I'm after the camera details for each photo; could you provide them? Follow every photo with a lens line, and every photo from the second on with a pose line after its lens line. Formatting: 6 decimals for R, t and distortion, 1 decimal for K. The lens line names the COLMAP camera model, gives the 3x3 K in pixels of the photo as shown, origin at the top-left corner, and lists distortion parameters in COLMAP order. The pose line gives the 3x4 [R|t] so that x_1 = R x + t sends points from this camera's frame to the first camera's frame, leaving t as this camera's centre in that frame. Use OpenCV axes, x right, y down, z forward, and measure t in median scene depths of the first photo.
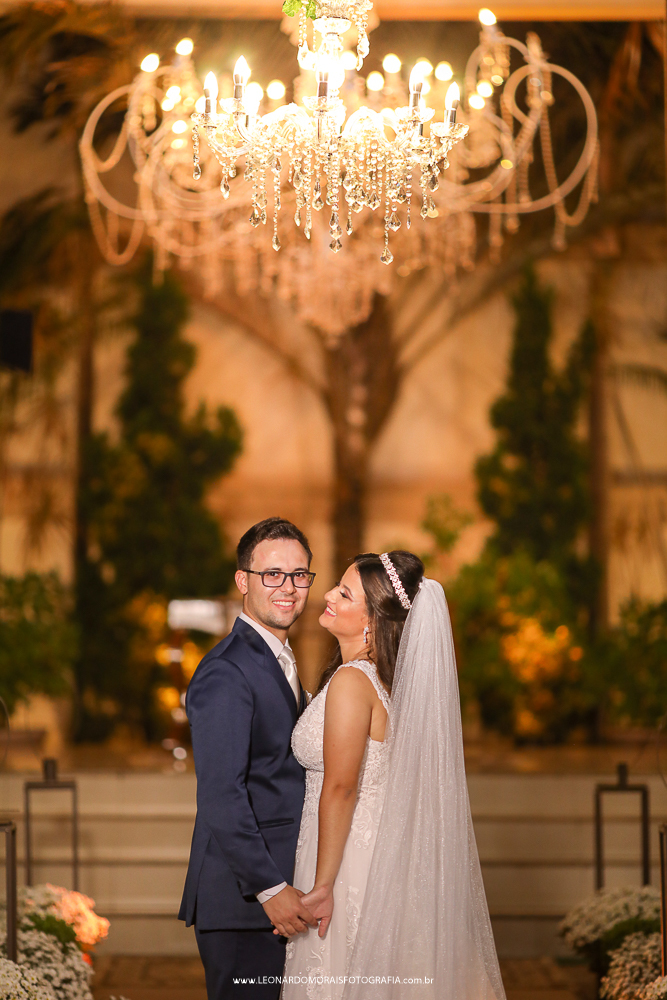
lens RADIAL K [[3739.5, 0, 333.5], [0, 3739.5, 500.0], [0, 0, 1]] dist [0.283441, 0.683575]
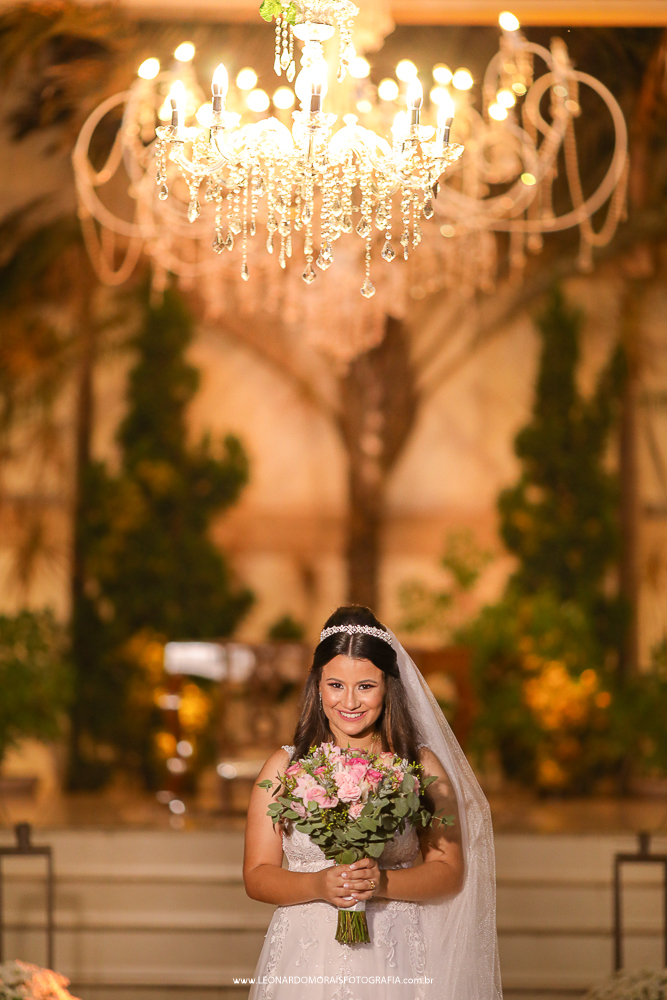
lens RADIAL K [[3924.5, 0, 333.5], [0, 3924.5, 500.0], [0, 0, 1]] dist [0.279987, 4.388565]
pose [[0.999962, 0.005846, -0.006411, 0.003732], [-0.005888, 0.999961, -0.006538, -0.002513], [0.006372, 0.006575, 0.999958, 0.017331]]
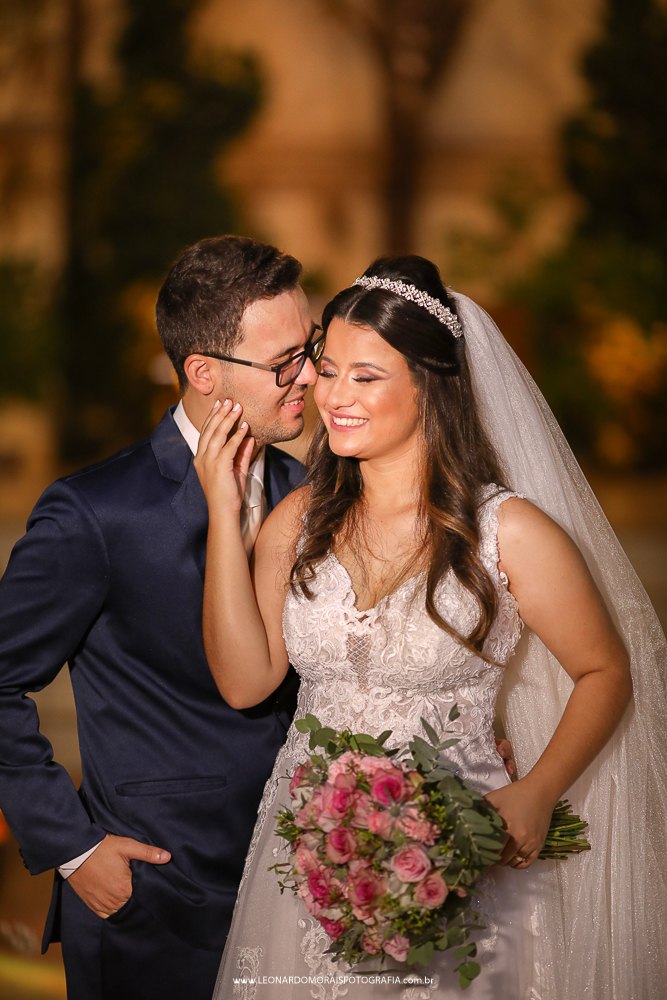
lens RADIAL K [[3739.5, 0, 333.5], [0, 3739.5, 500.0], [0, 0, 1]] dist [0.283441, 0.683575]
pose [[0.999892, 0.011265, -0.009417, -0.002019], [-0.010385, 0.995995, 0.088802, -0.000827], [0.010379, -0.088694, 0.996005, 0.235620]]
